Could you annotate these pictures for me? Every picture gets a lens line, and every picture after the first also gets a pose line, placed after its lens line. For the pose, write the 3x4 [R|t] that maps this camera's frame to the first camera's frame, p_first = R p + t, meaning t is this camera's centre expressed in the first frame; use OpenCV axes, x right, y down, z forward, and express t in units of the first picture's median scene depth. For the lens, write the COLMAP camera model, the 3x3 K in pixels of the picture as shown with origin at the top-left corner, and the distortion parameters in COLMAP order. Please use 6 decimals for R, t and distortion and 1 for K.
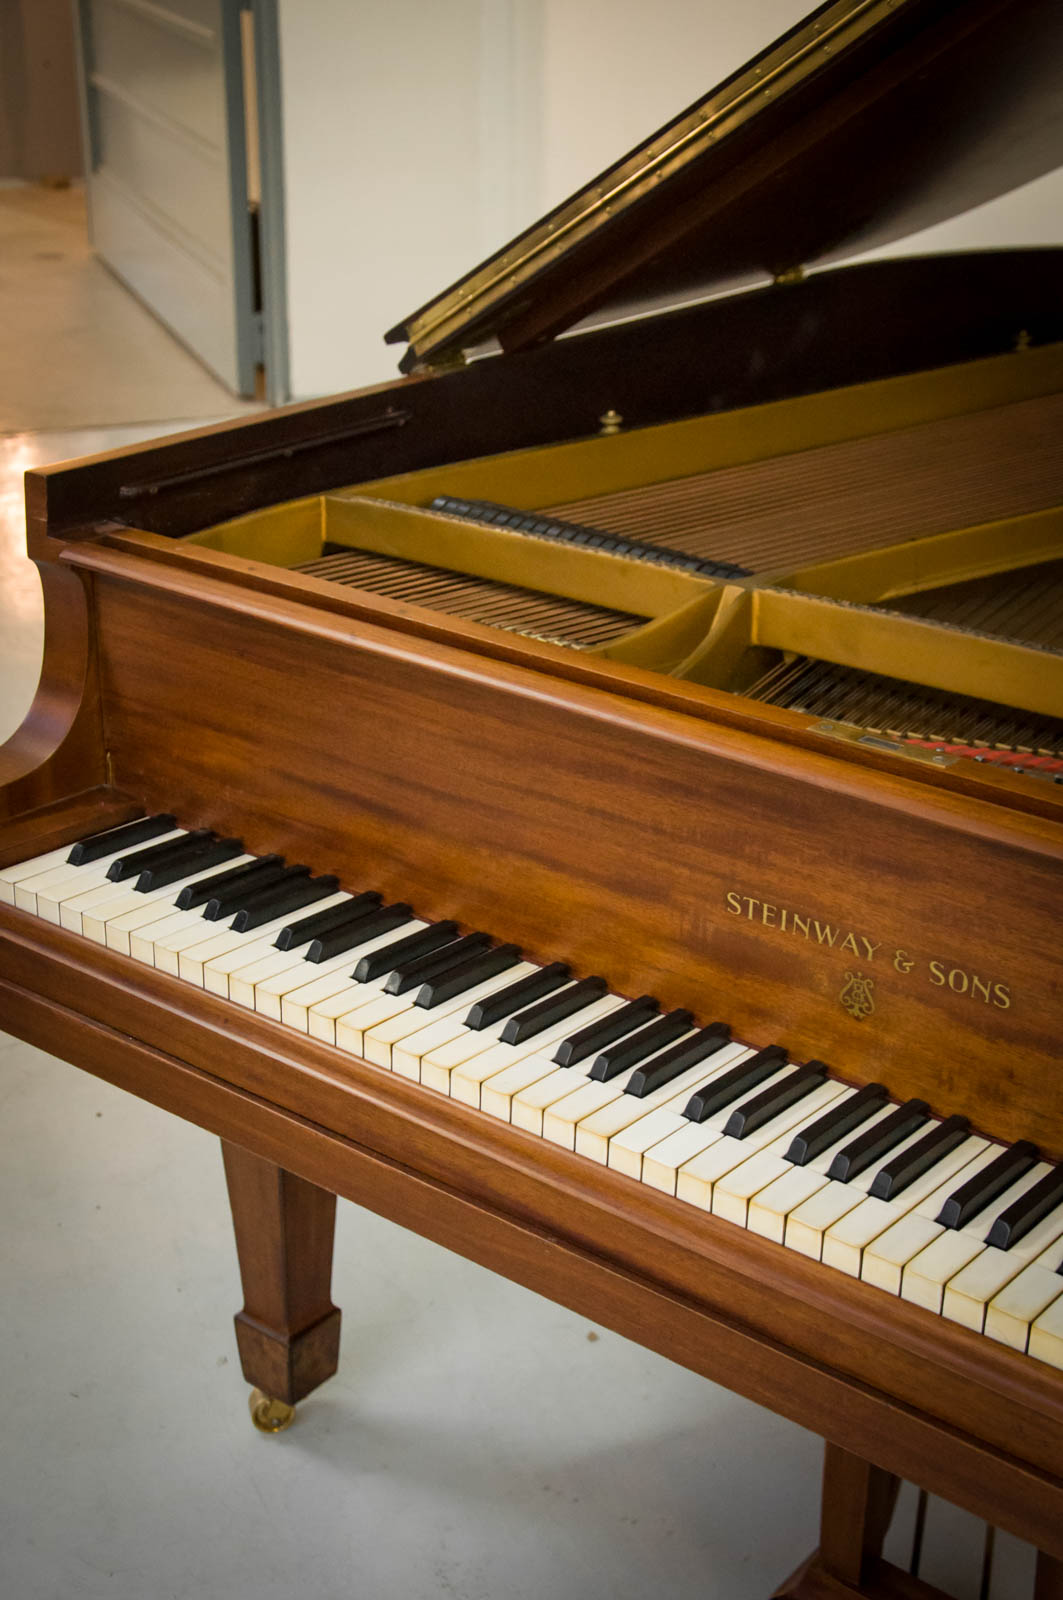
lens RADIAL K [[2184.4, 0, 531.5], [0, 2184.4, 800.0], [0, 0, 1]] dist [0.066188, 0.315965]
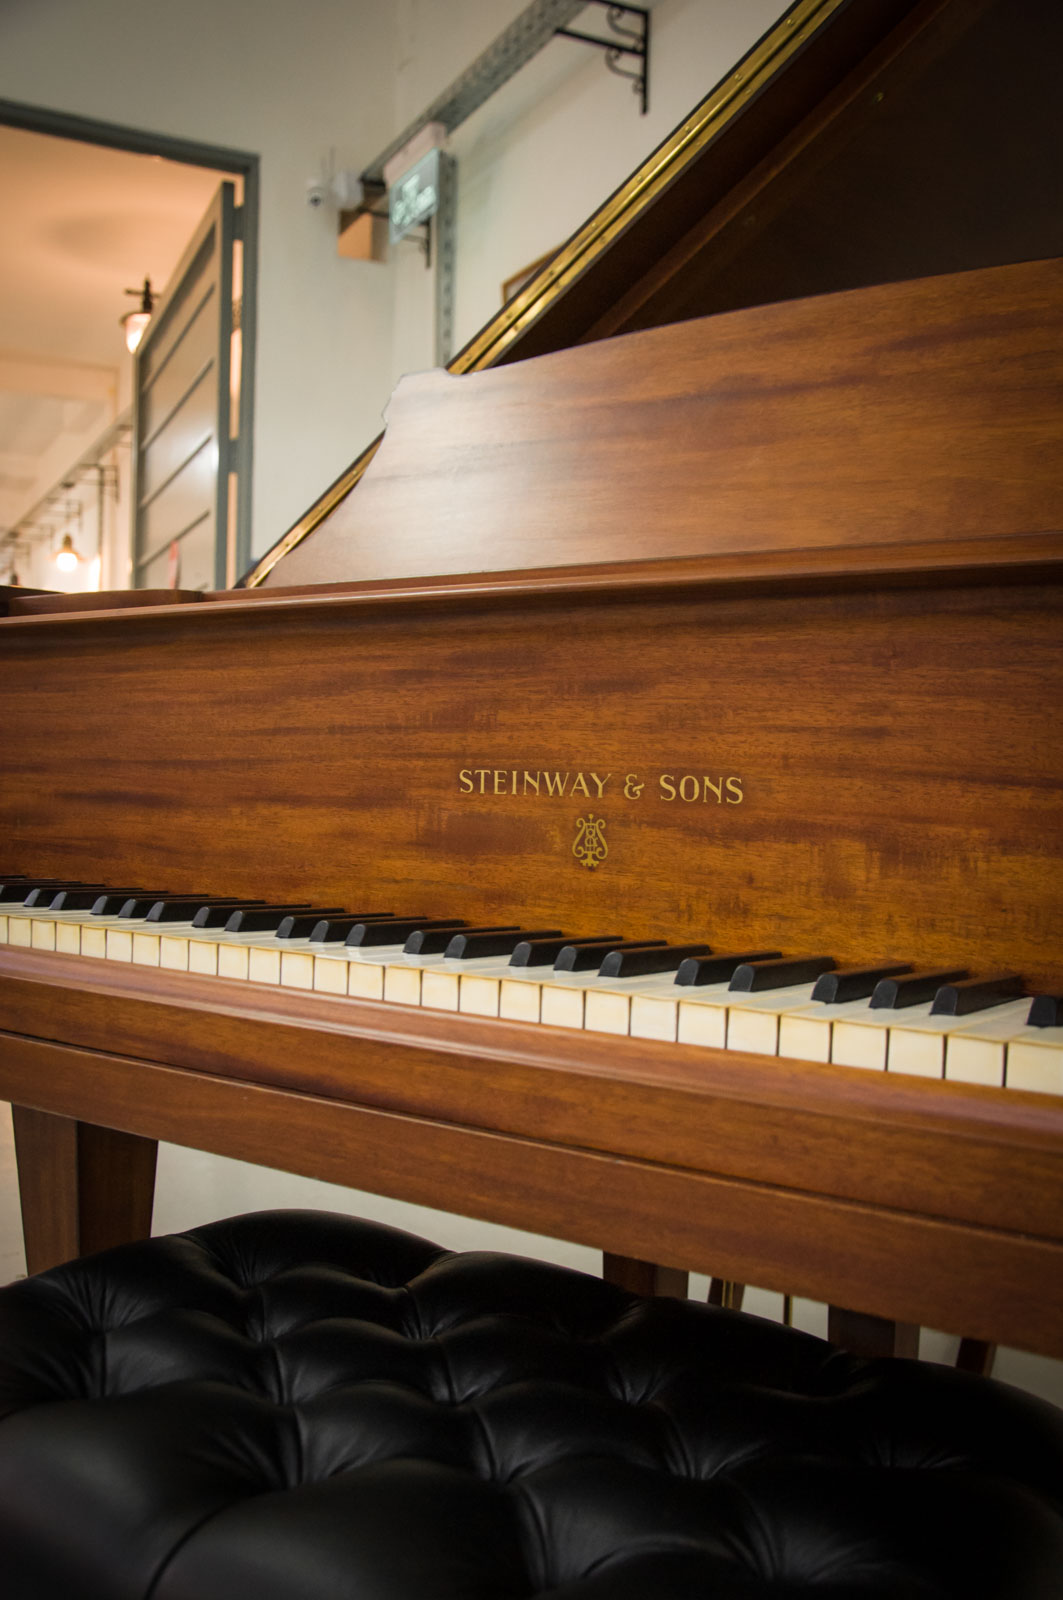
lens RADIAL K [[1488.0, 0, 531.5], [0, 1488.0, 800.0], [0, 0, 1]] dist [-0.085035, 0.000178]
pose [[0.998493, 0.002473, 0.054830, 0.085362], [0.017946, 0.929369, -0.368717, 0.302095], [-0.051869, 0.369145, 0.927923, 0.382272]]
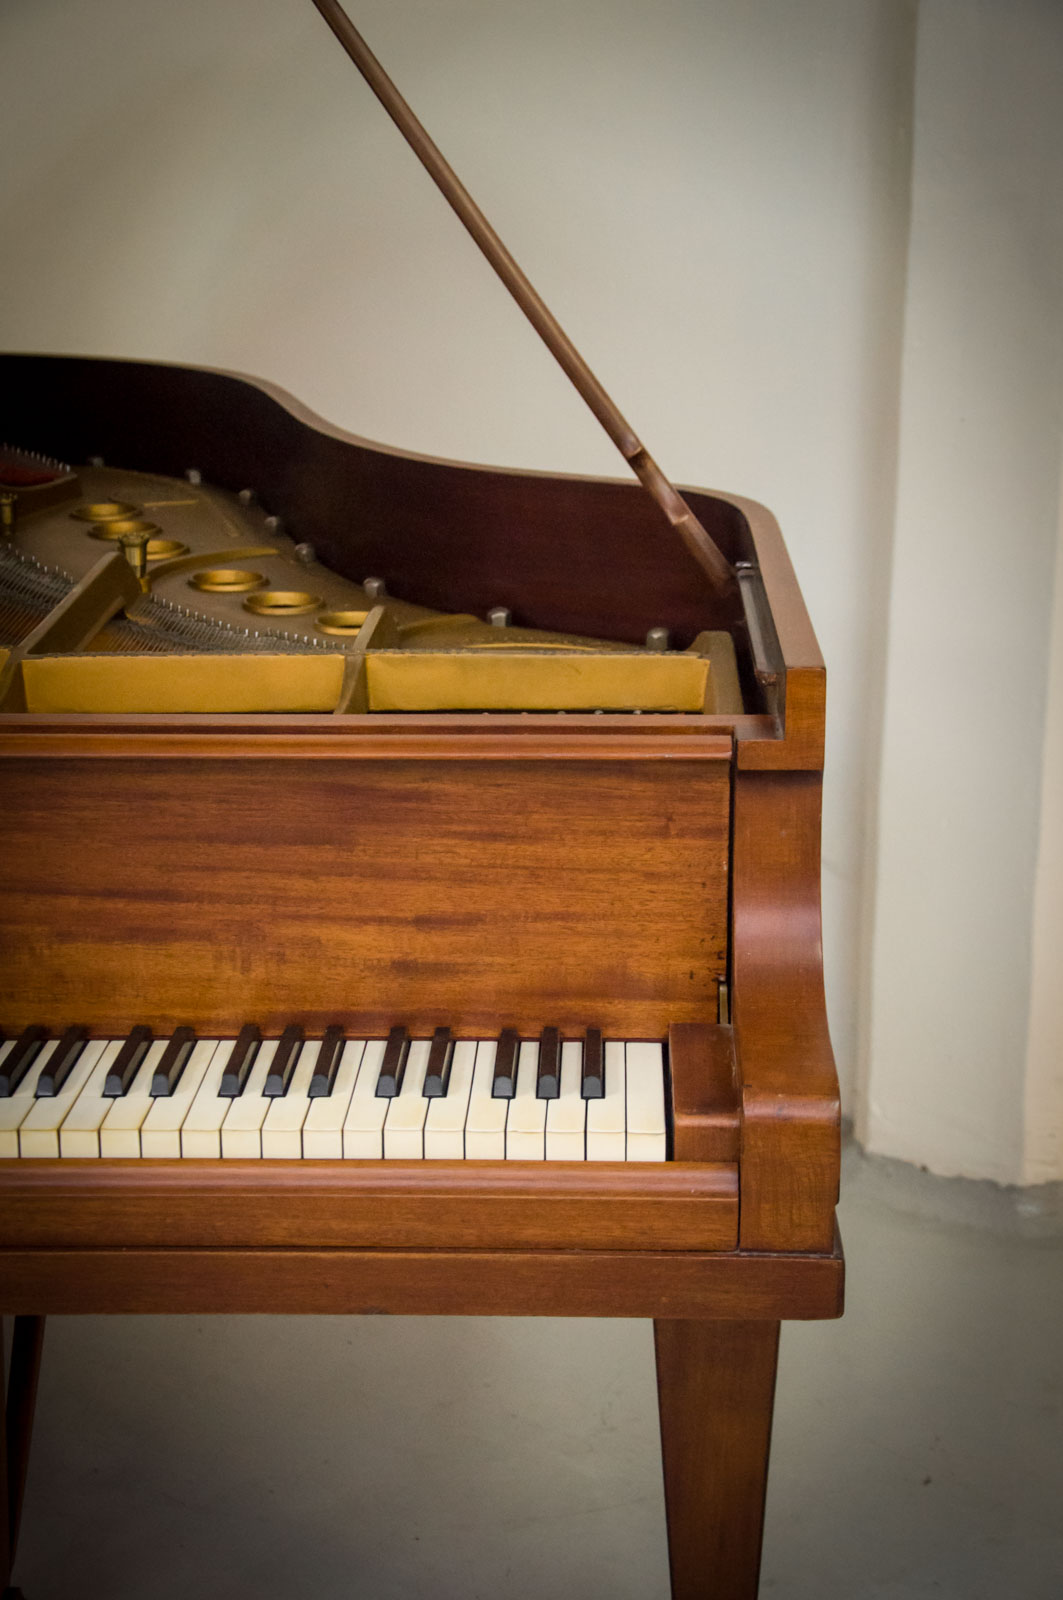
lens RADIAL K [[2465.9, 0, 531.5], [0, 2465.9, 800.0], [0, 0, 1]] dist [0.163073, 0.051413]
pose [[0.797771, -0.195460, 0.570401, -0.204238], [0.255867, 0.966342, -0.026722, 0.152087], [-0.545980, 0.167265, 0.820932, -0.245149]]
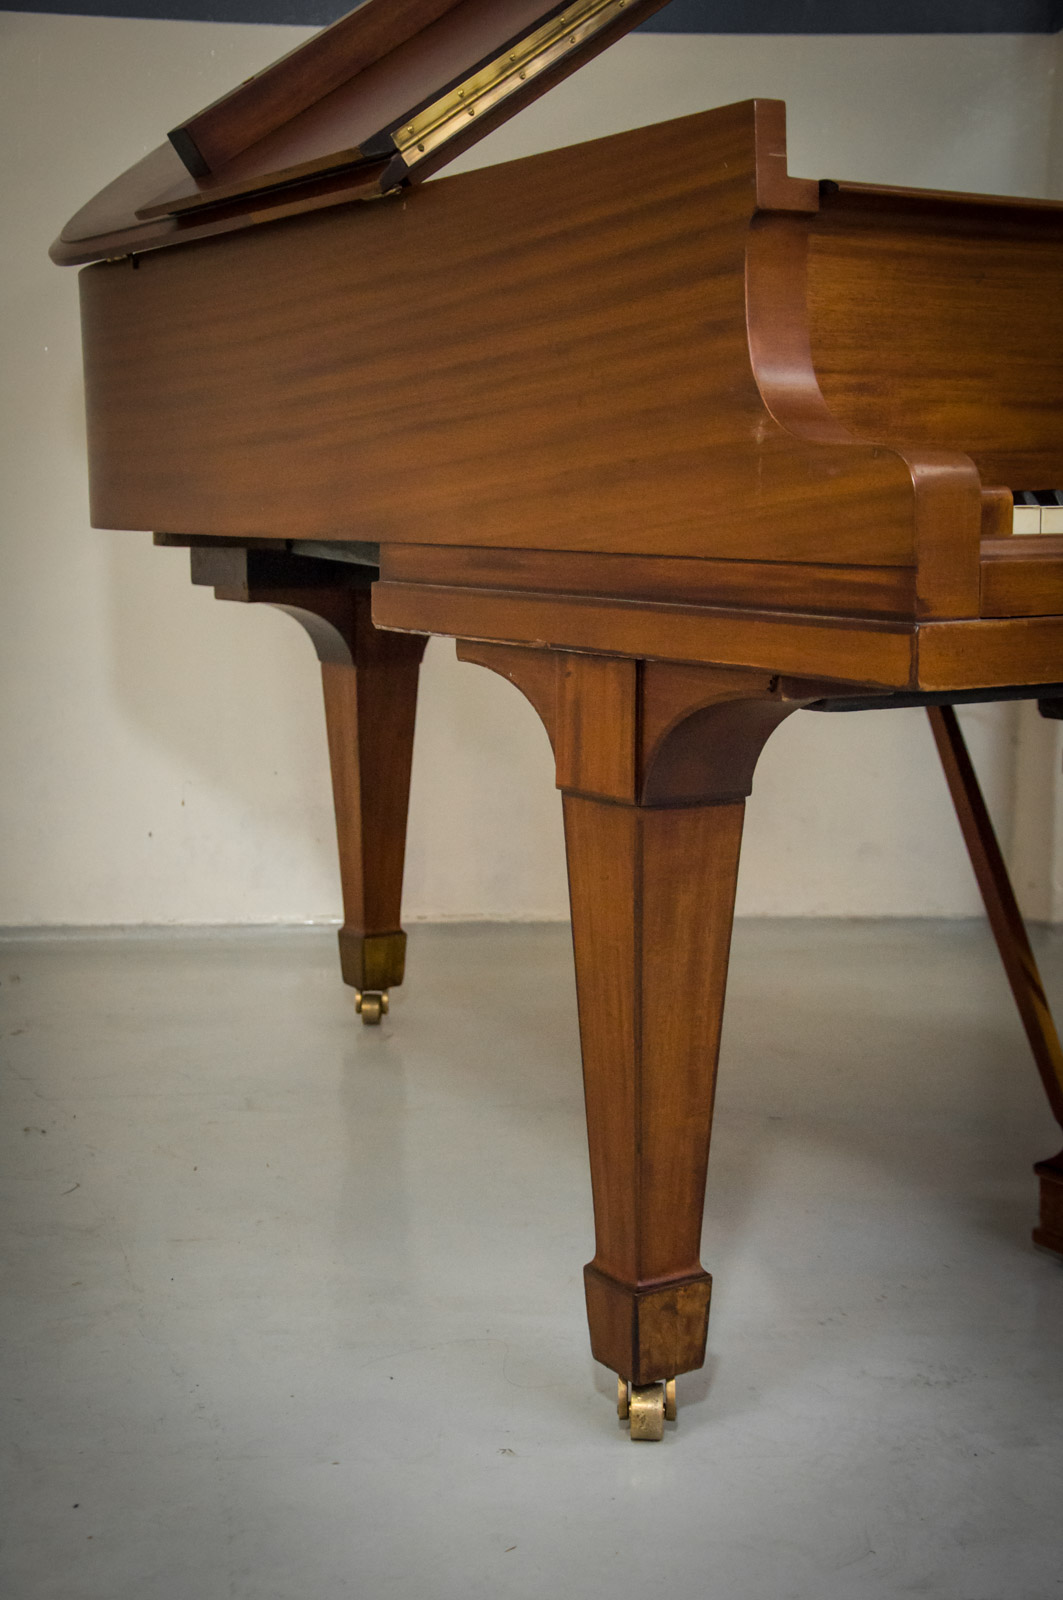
lens RADIAL K [[2088.5, 0, 531.5], [0, 2088.5, 800.0], [0, 0, 1]] dist [0.037954, 0.041981]
pose [[0.325665, -0.148253, 0.933790, -1.275896], [0.381827, 0.924134, 0.013556, 0.067187], [-0.864957, 0.352131, 0.357566, 1.068700]]
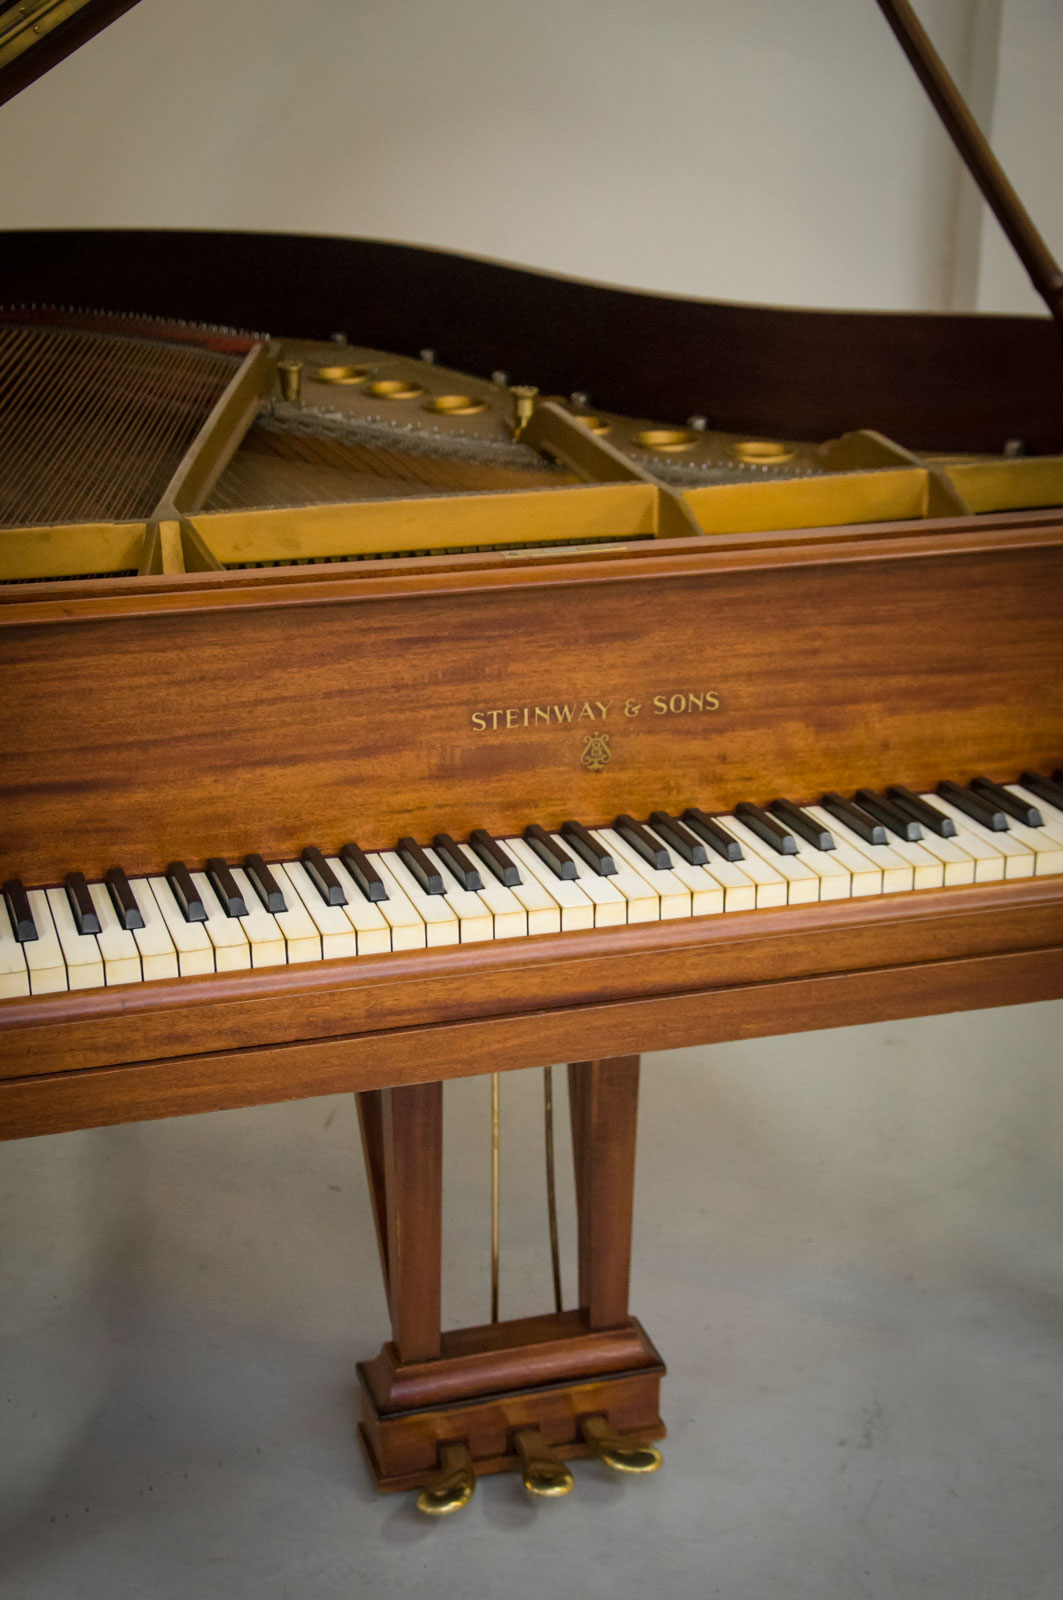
lens RADIAL K [[2398.7, 0, 531.5], [0, 2398.7, 800.0], [0, 0, 1]] dist [0.123423, 0.028779]
pose [[0.572840, -0.297788, 0.763660, -0.902948], [0.333634, 0.935710, 0.114611, -0.053051], [-0.748694, 0.189129, 0.635364, 0.155846]]
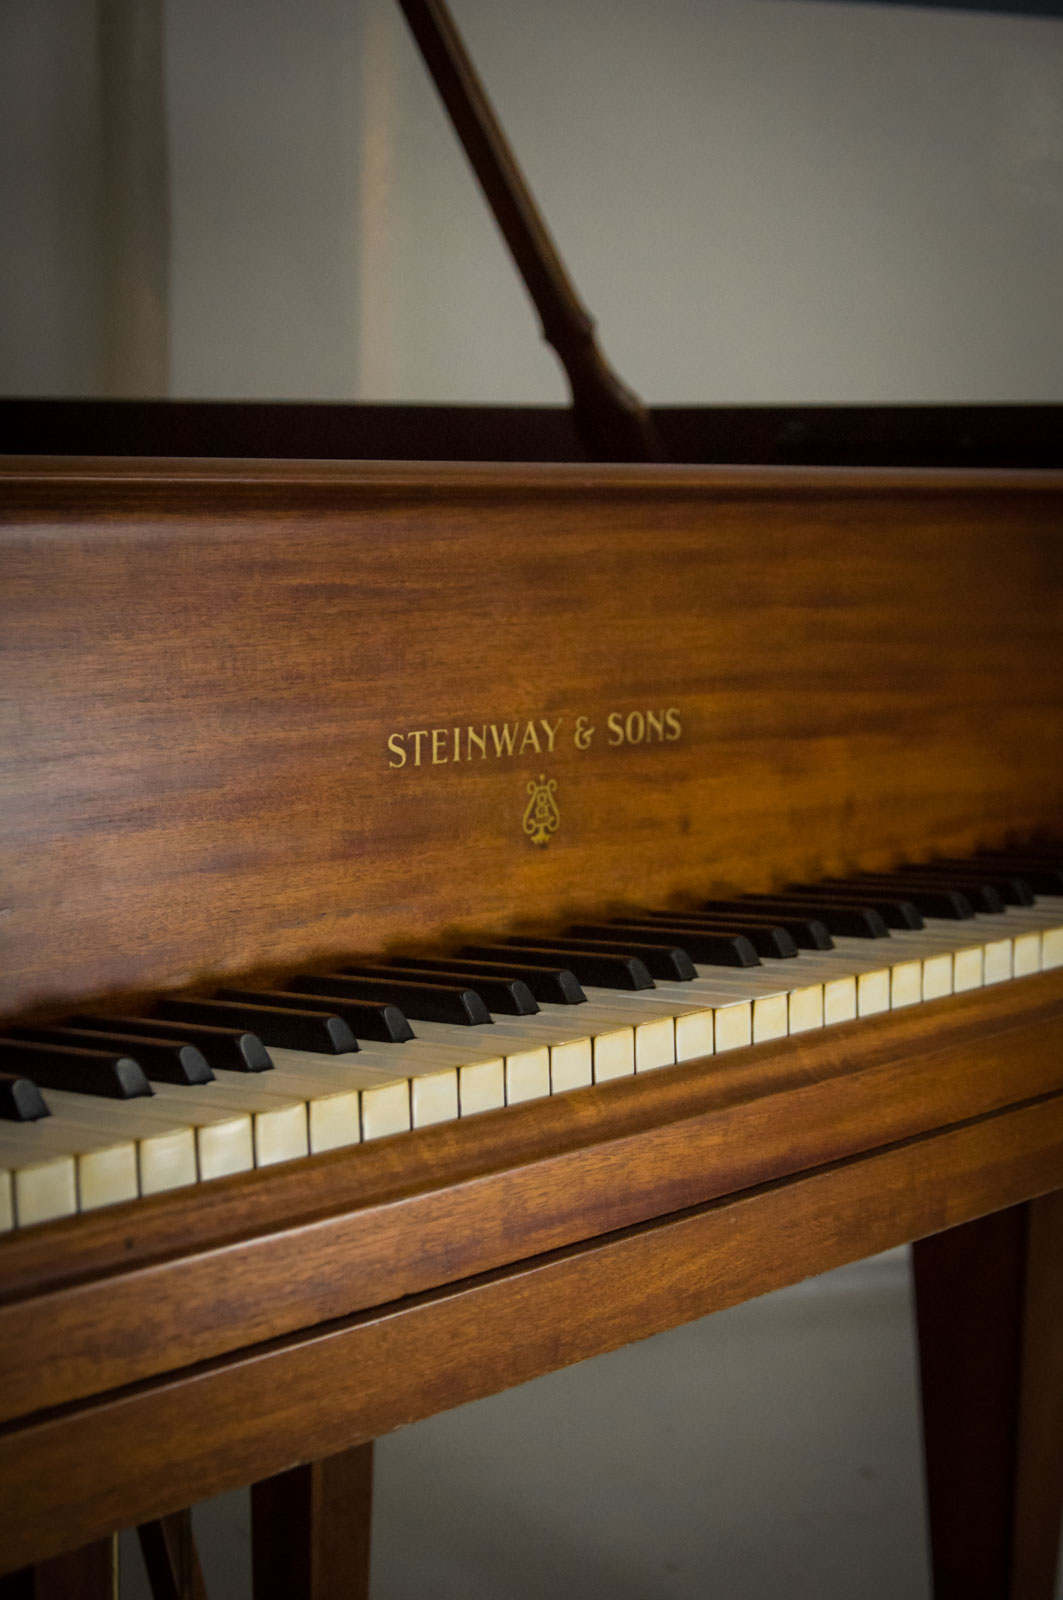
lens RADIAL K [[2844.6, 0, 531.5], [0, 2844.6, 800.0], [0, 0, 1]] dist [-0.017820, -0.039411]
pose [[0.032415, -0.127086, 0.991362, -0.757576], [0.390942, 0.914470, 0.104447, -0.012722], [-0.919844, 0.384179, 0.079326, 0.901255]]
